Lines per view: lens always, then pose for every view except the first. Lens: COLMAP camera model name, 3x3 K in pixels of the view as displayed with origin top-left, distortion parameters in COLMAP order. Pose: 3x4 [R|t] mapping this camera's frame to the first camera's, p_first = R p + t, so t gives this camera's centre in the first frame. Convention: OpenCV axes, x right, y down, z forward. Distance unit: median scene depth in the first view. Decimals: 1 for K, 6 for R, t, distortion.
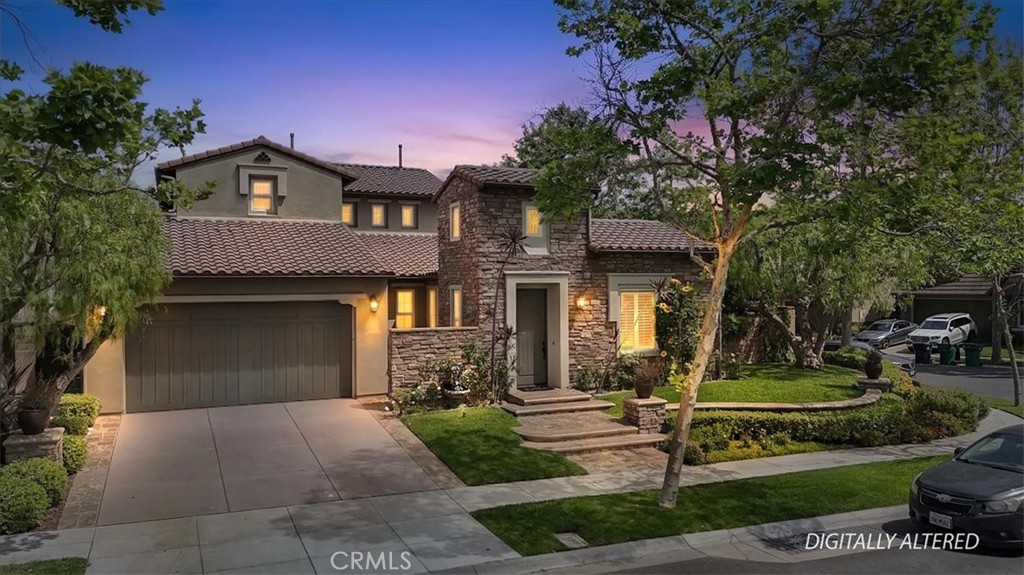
lens RADIAL K [[770.1, 0, 511.6], [0, 770.1, 287.4], [0, 0, 1]] dist [0.009533, 0.001479]
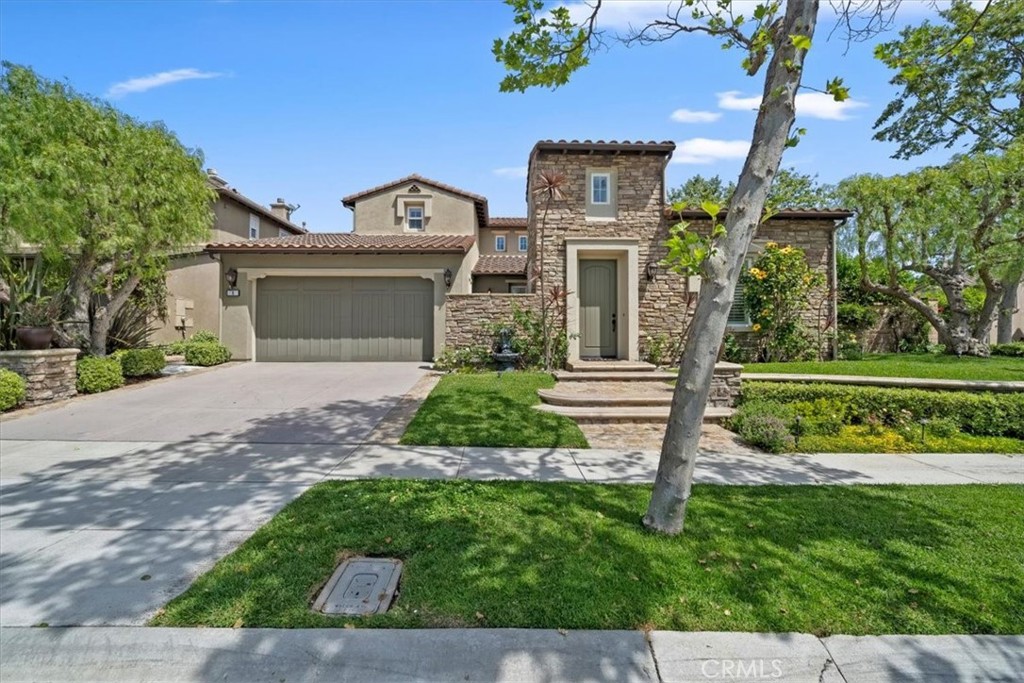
lens RADIAL K [[422.0, 0, 511.7], [0, 422.0, 343.1], [0, 0, 1]] dist [-0.000916, -0.000184]
pose [[0.917689, 0.003190, -0.397286, 0.149959], [-0.002586, 0.999995, 0.002055, 0.118164], [0.397290, -0.000859, 0.917693, 0.501324]]
